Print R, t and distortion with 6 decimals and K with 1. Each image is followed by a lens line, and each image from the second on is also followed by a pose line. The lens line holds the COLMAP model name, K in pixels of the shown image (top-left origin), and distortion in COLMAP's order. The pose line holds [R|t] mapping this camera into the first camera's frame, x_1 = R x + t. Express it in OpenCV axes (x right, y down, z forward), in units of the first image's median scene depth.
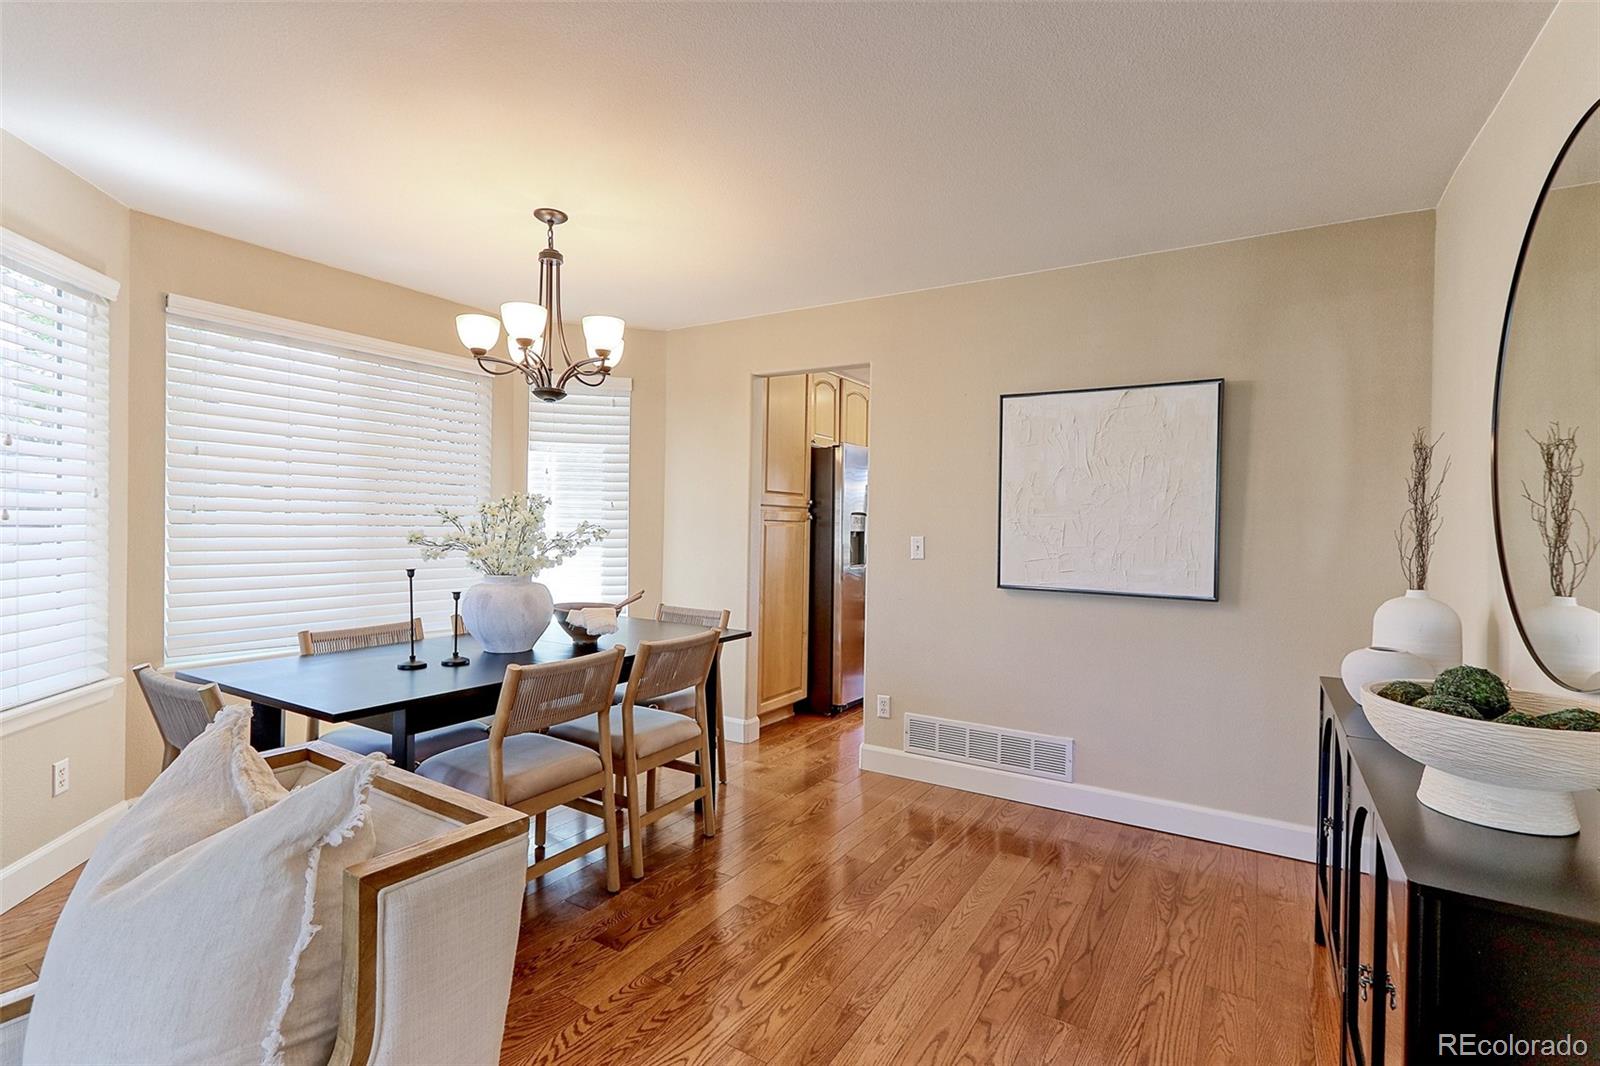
lens RADIAL K [[768.7, 0, 793.1], [0, 768.7, 531.6], [0, 0, 1]] dist [-0.001004, 0.001232]
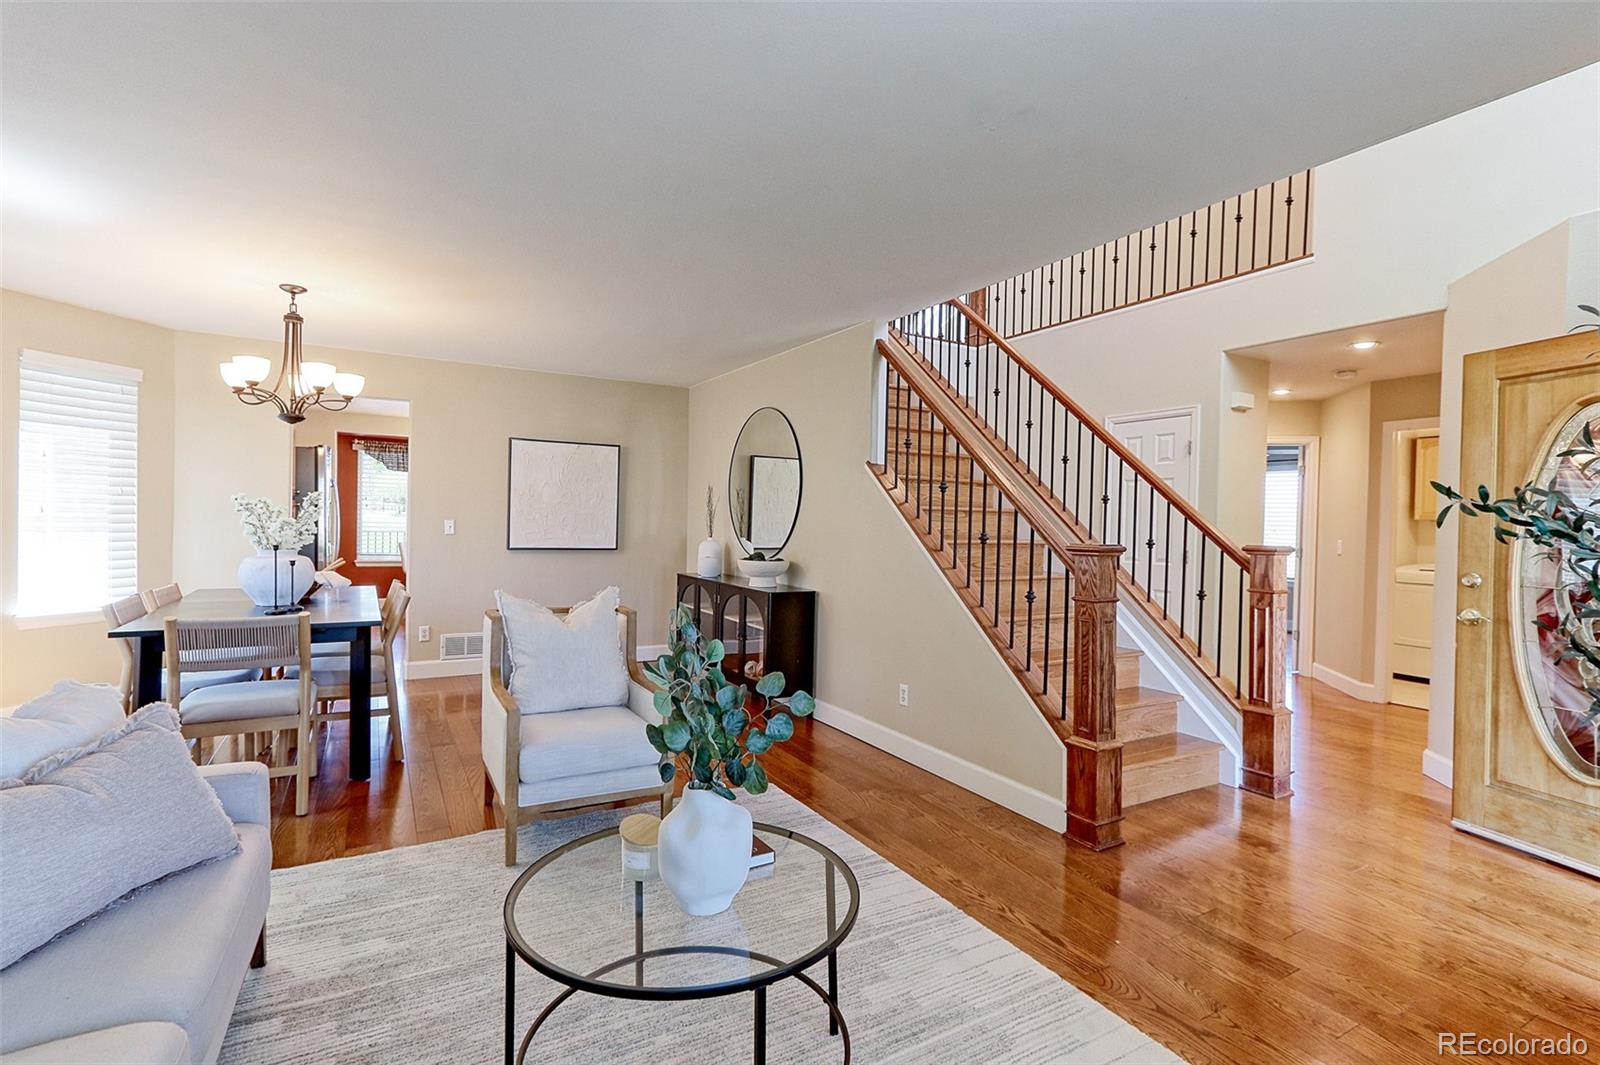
lens RADIAL K [[768.7, 0, 793.1], [0, 768.7, 531.1], [0, 0, 1]] dist [-0.001004, 0.001232]
pose [[0.489736, -0.012756, 0.871778, -1.001478], [-0.002645, 0.999867, 0.016116, 0.001649], [-0.871867, -0.010198, 0.489637, -0.430884]]
